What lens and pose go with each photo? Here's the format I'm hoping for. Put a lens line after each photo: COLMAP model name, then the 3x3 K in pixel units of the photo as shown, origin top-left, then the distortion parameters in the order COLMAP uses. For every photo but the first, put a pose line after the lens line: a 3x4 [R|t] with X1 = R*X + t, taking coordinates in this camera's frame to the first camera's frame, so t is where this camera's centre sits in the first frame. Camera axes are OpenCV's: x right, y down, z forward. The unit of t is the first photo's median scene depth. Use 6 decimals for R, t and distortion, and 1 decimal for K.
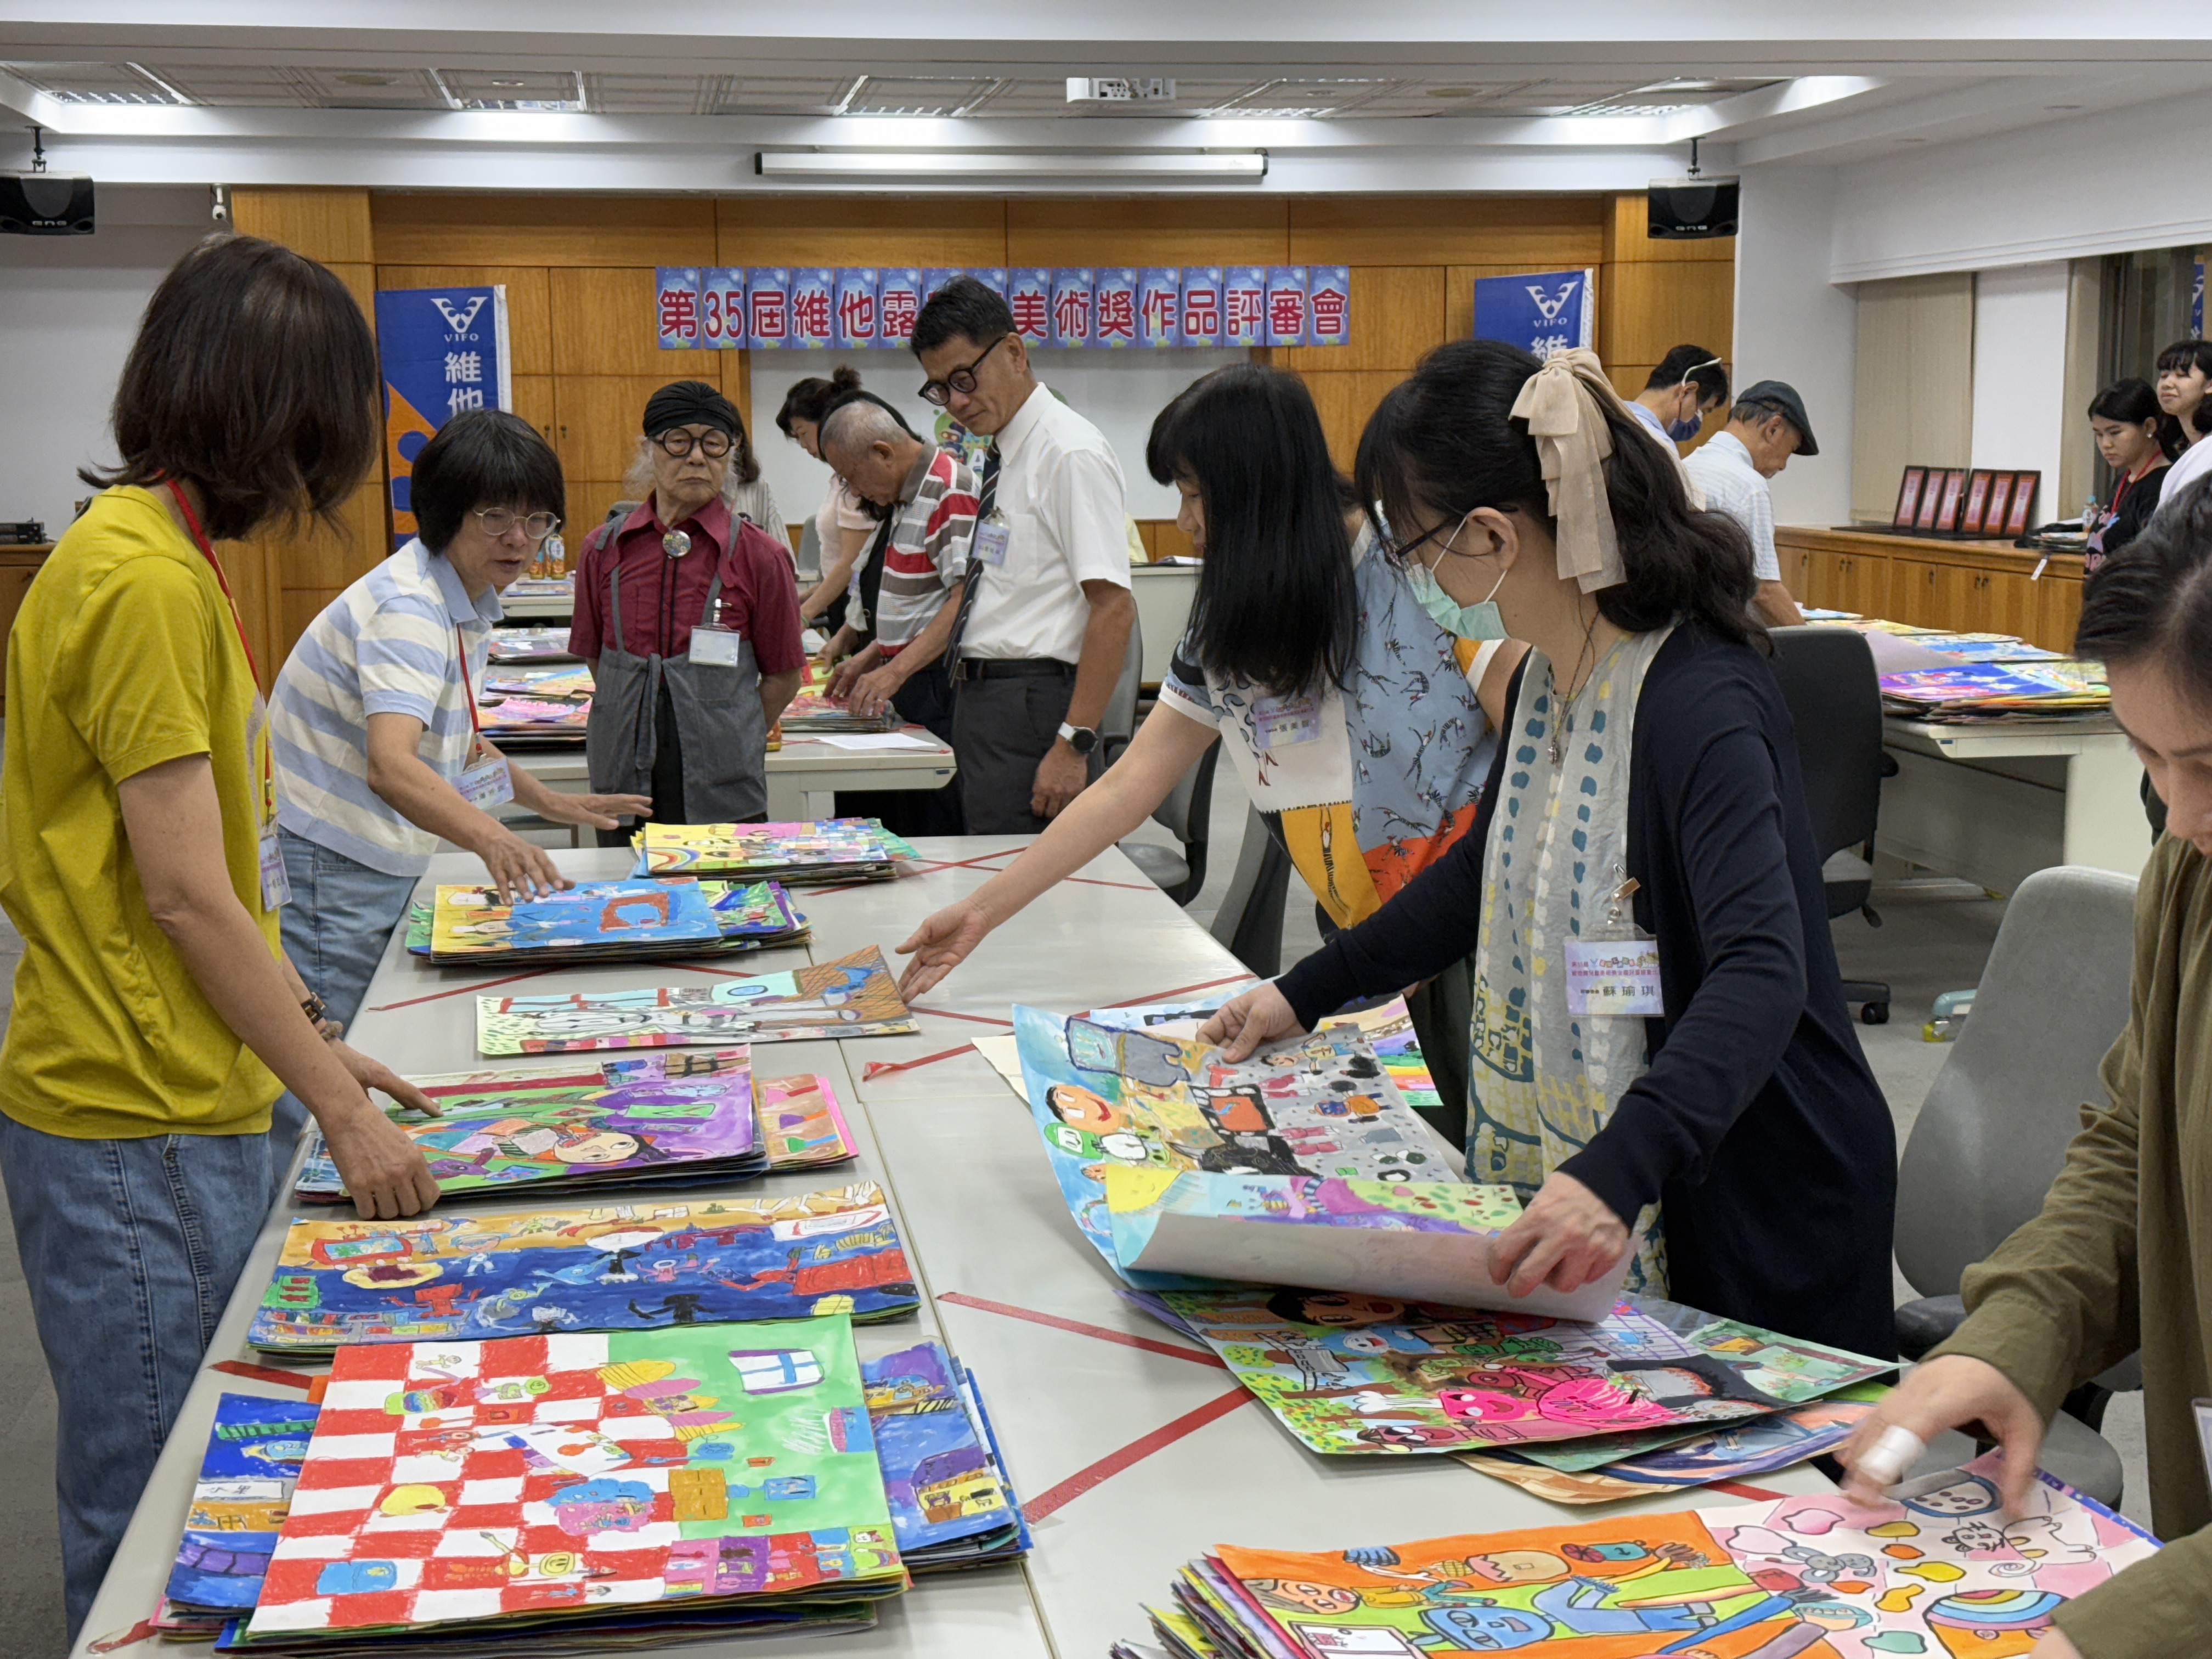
lens RADIAL K [[3099.8, 0, 1097.8], [0, 3099.8, 833.9], [0, 0, 1]] dist [0.160183, 0.035494]
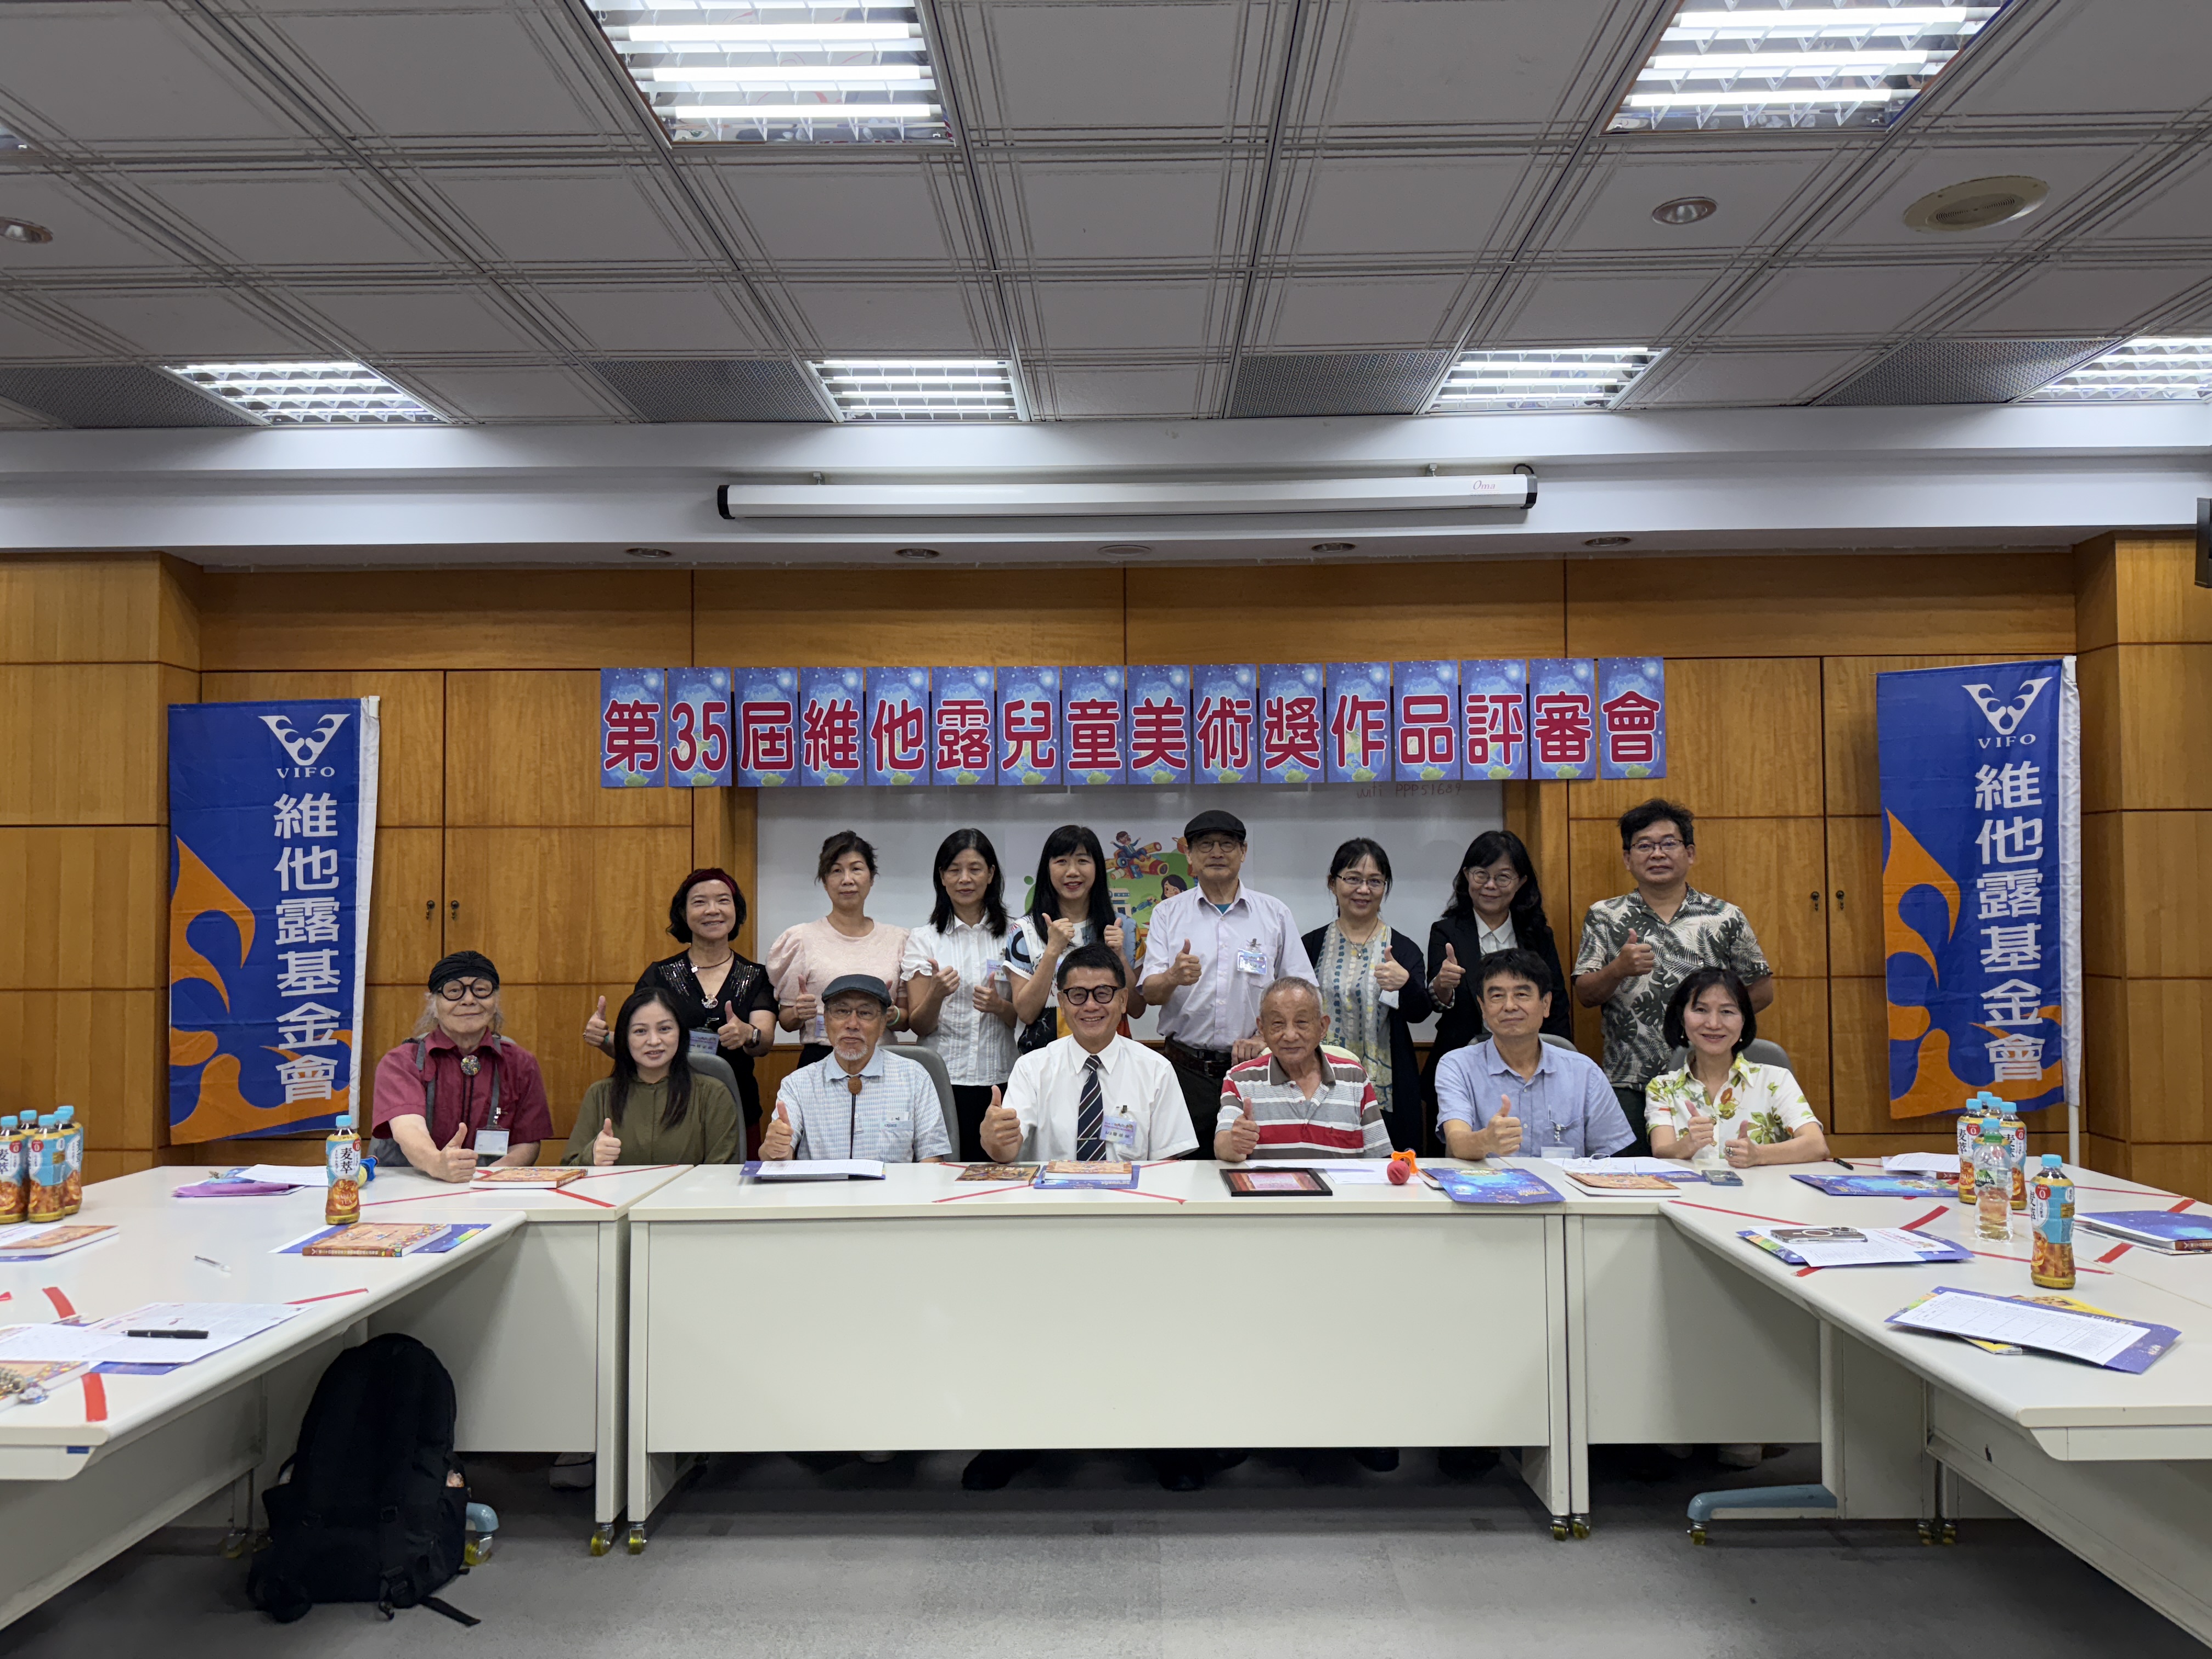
lens RADIAL K [[1572.6, 0, 1101.7], [0, 1572.6, 838.0], [0, 0, 1]] dist [0.188781, -0.445099]
pose [[0.986181, -0.001504, -0.165663, 0.021594], [-0.025145, 0.987015, -0.158648, -0.092610], [0.163750, 0.160621, 0.973338, 0.683102]]
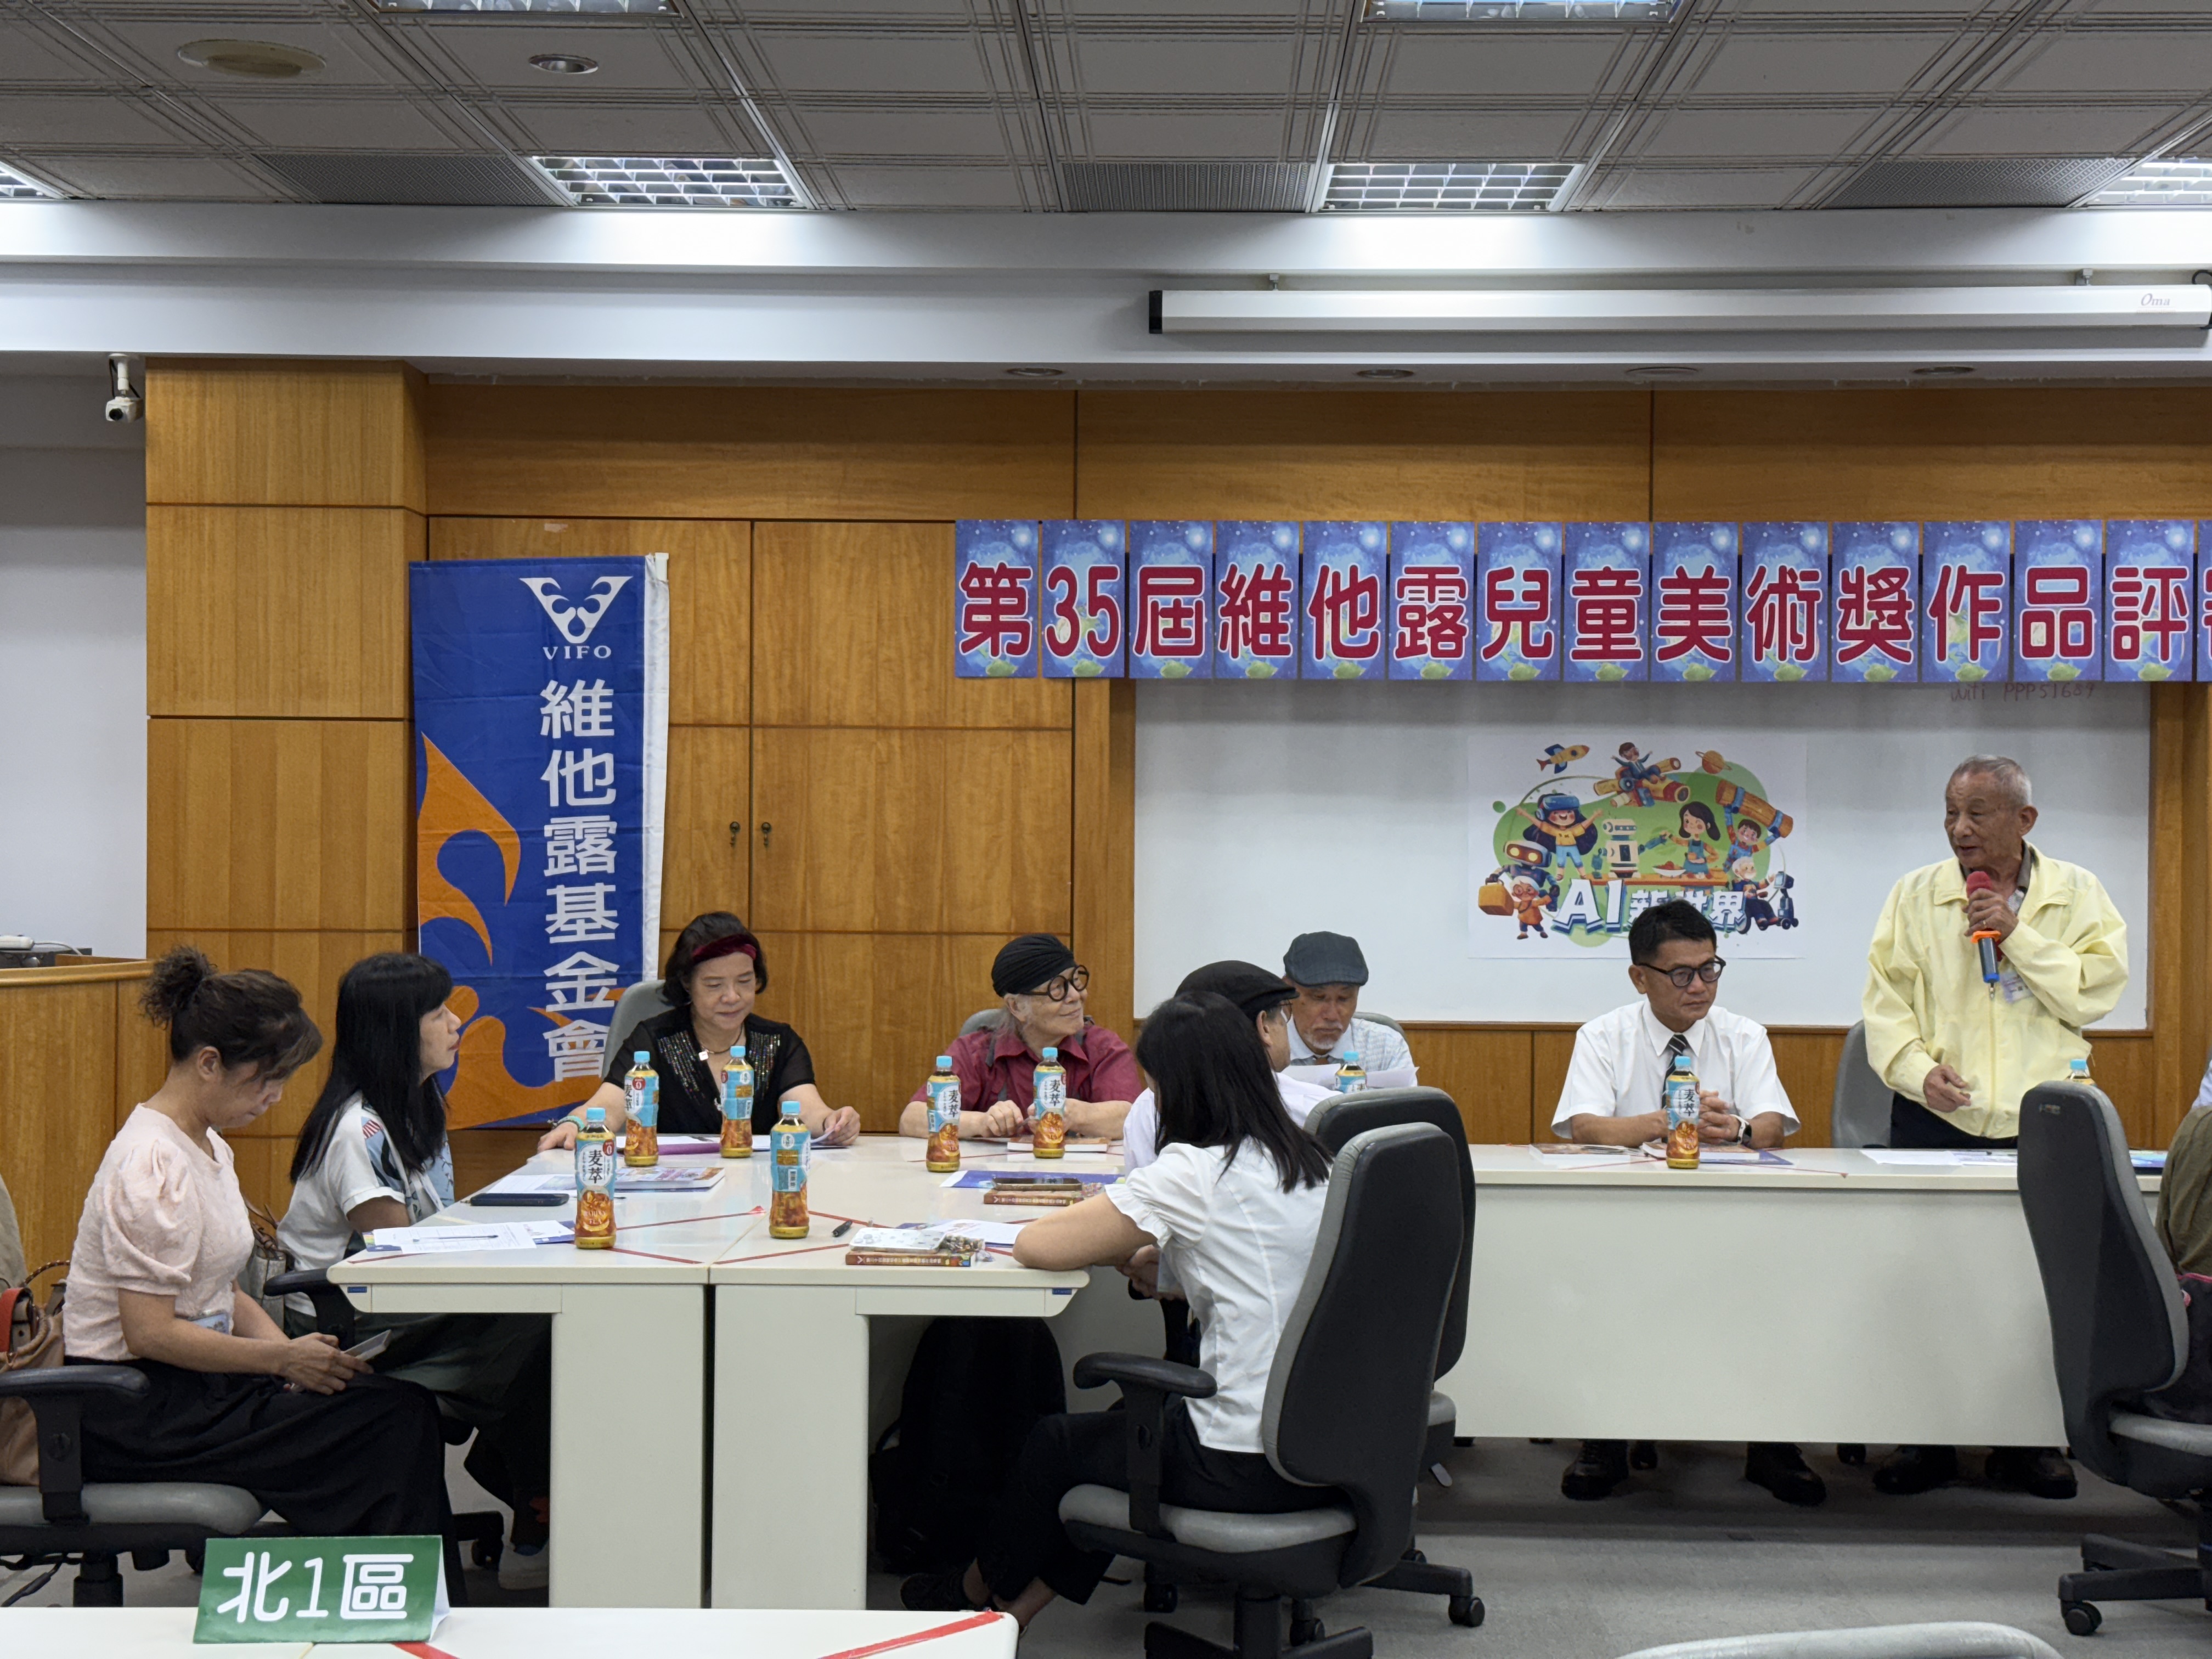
lens RADIAL K [[3128.2, 0, 1106.8], [0, 3128.2, 855.7], [0, 0, 1]] dist [0.148188, -0.173644]
pose [[0.984587, 0.019555, -0.173801, -0.026609], [-0.040224, 0.992410, -0.116210, -0.067553], [0.170210, 0.121409, 0.977900, 0.504784]]
